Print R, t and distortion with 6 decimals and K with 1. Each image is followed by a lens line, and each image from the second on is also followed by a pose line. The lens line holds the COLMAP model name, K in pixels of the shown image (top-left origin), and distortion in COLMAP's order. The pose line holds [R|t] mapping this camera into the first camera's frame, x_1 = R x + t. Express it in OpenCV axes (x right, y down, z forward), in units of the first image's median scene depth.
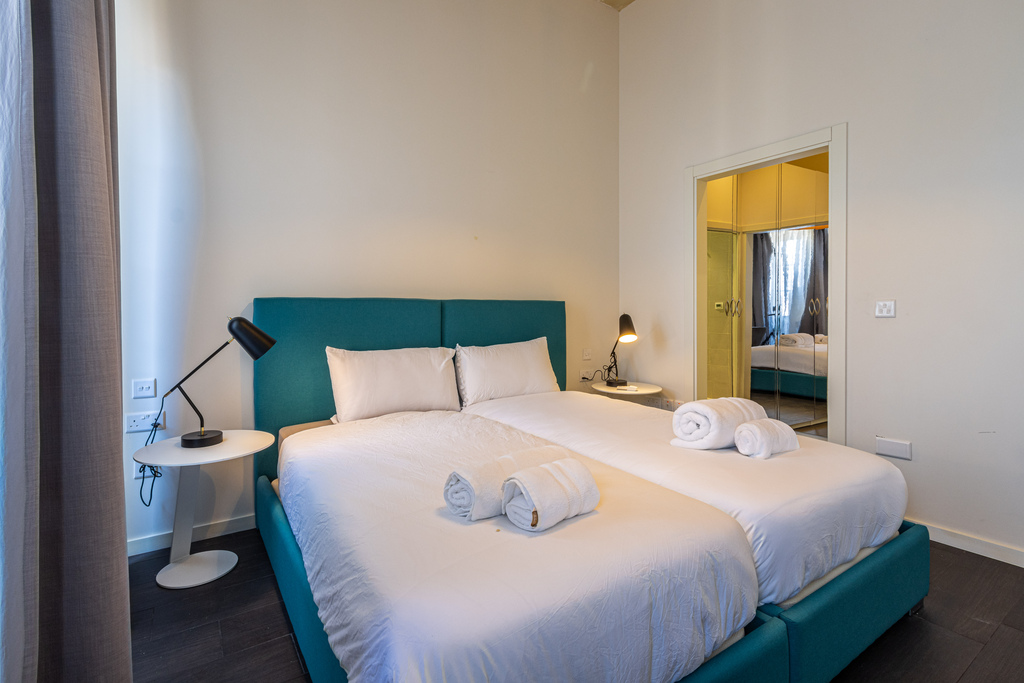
lens RADIAL K [[497.1, 0, 512.1], [0, 497.1, 323.4], [0, 0, 1]] dist [0.002643, 0.001175]
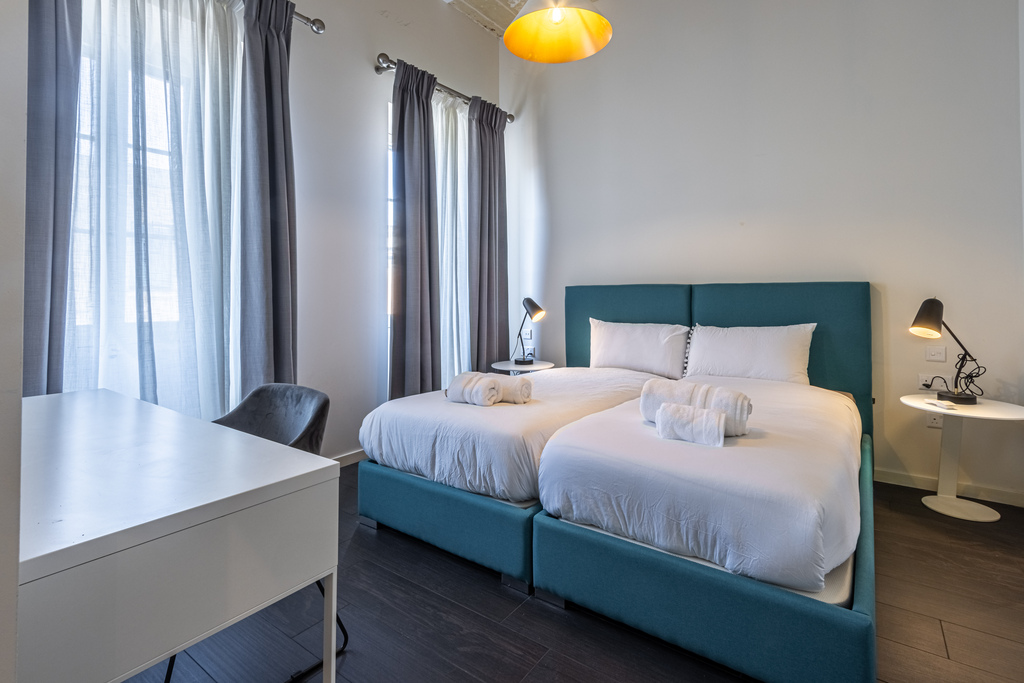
lens RADIAL K [[497.1, 0, 512.1], [0, 497.1, 323.4], [0, 0, 1]] dist [0.002643, 0.001175]
pose [[0.349370, 0.056628, -0.935272, 0.906504], [-0.016594, 0.998389, 0.054251, -0.013989], [0.936838, -0.003433, 0.349747, 0.220988]]
